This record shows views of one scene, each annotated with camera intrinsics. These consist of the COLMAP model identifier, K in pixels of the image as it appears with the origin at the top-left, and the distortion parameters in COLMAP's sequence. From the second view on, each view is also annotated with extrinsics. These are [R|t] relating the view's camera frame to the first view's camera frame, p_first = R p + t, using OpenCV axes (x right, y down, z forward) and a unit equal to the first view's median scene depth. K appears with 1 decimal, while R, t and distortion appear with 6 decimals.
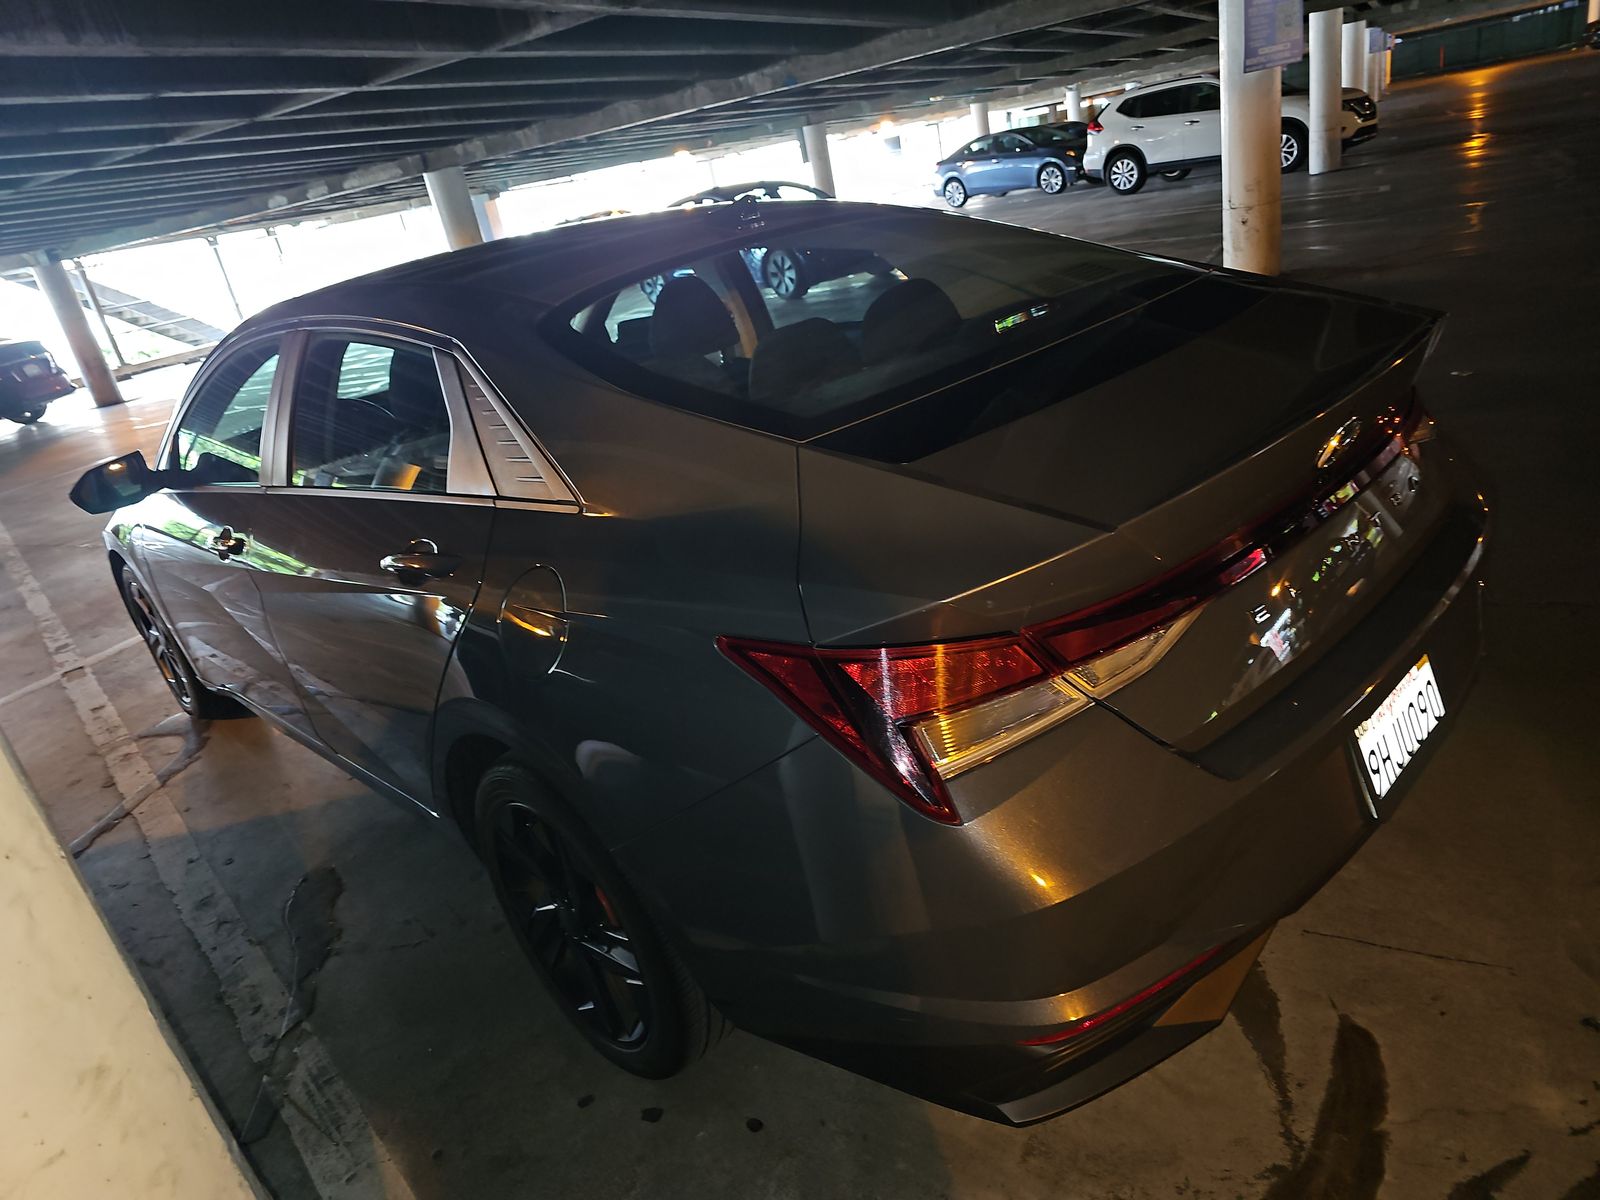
lens RADIAL K [[1081.5, 0, 816.9], [0, 1081.5, 581.9], [0, 0, 1]] dist [0.033983, -0.026941]
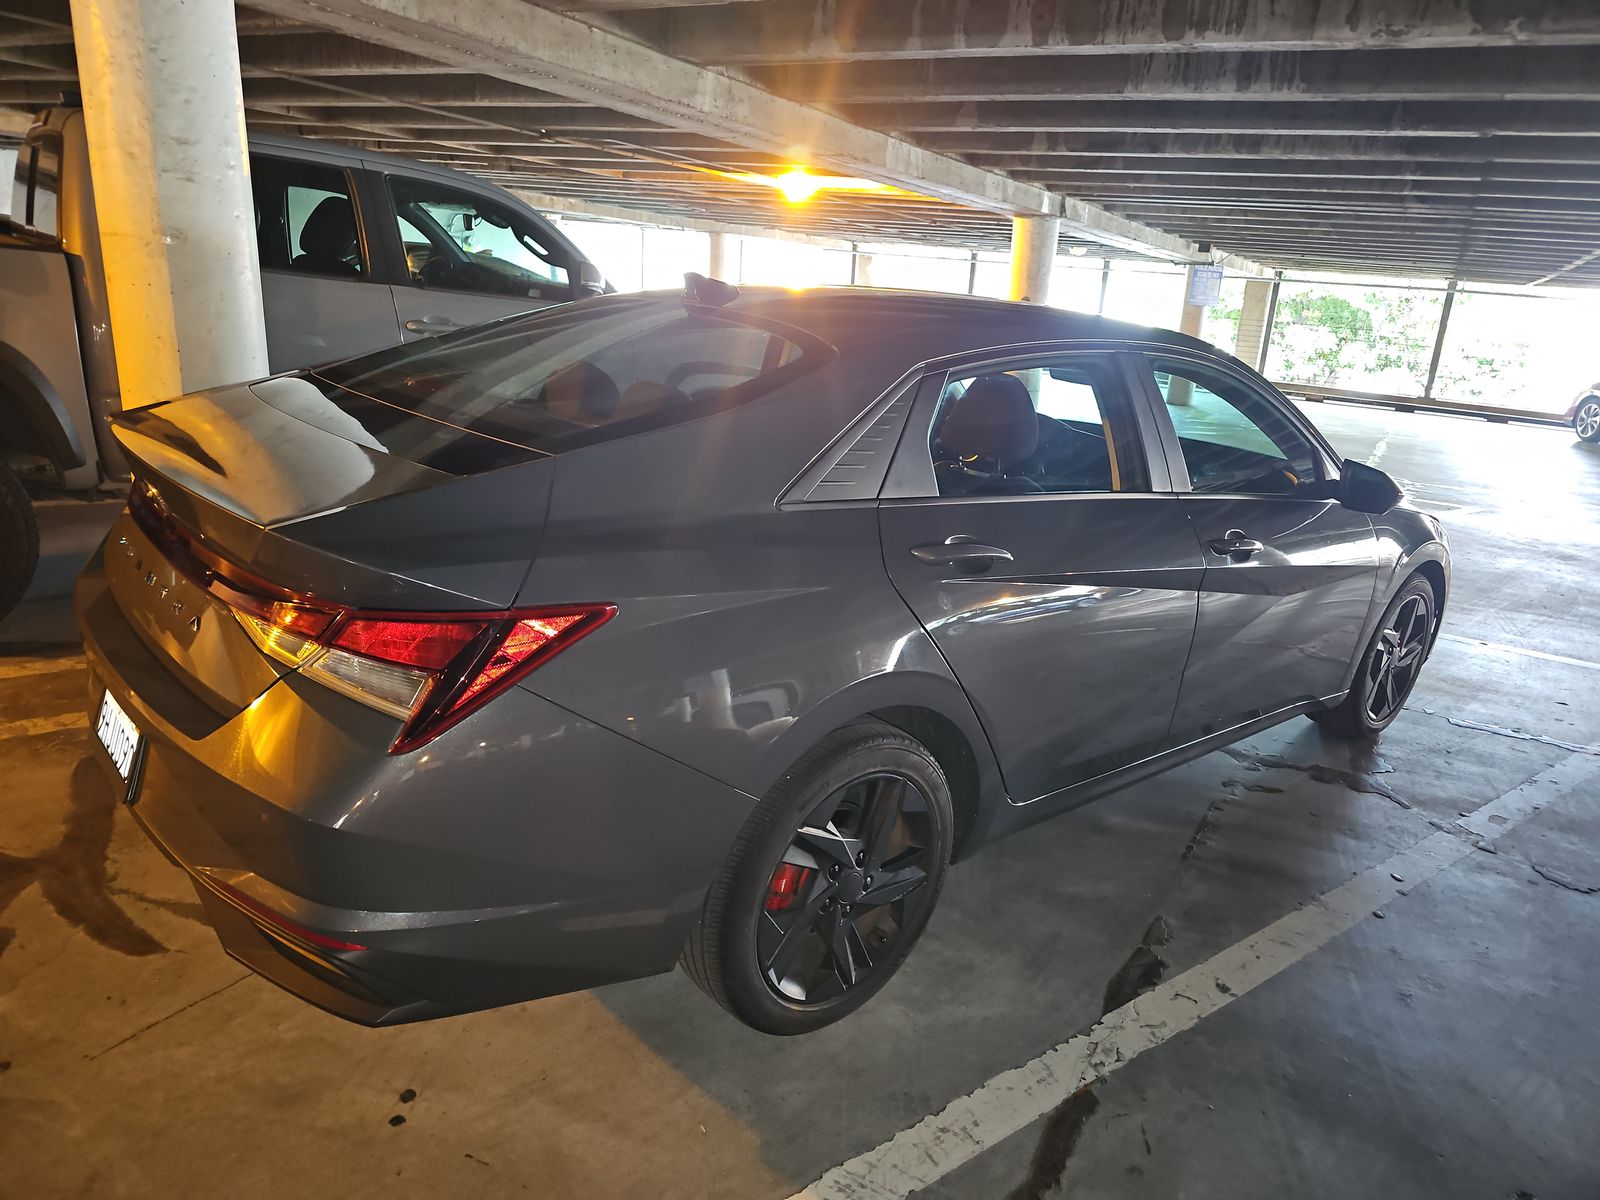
lens RADIAL K [[1092.8, 0, 800.0], [0, 1092.8, 600.0], [0, 0, 1]] dist [-0.009890, 0.000734]
pose [[-0.091401, 0.443245, -0.891729, 0.233578], [-0.413355, 0.797799, 0.438924, -0.132522], [0.905971, 0.408719, 0.110297, 0.235191]]
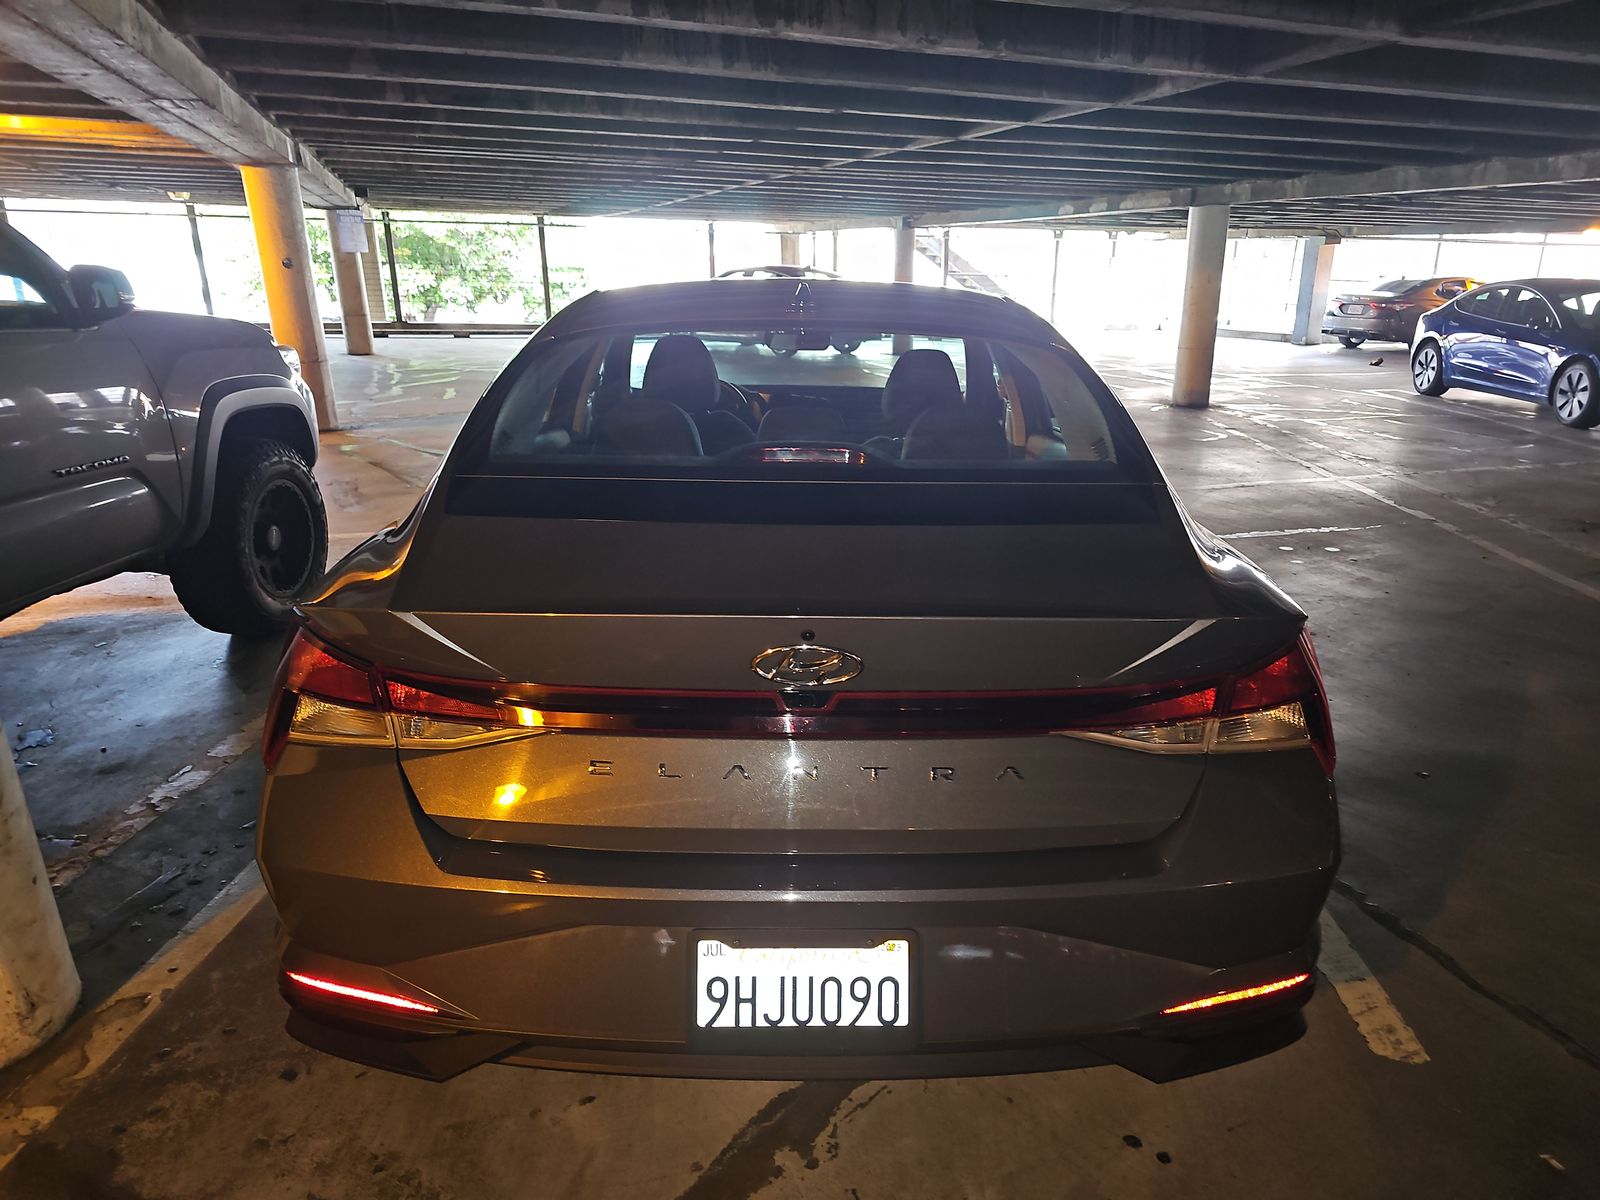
lens RADIAL K [[1081.5, 0, 816.9], [0, 1081.5, 581.9], [0, 0, 1]] dist [0.033983, -0.026941]
pose [[0.704638, 0.375091, -0.602322, 0.150395], [-0.384843, 0.915186, 0.119708, -0.043684], [0.596138, 0.147449, 0.789226, 0.041044]]
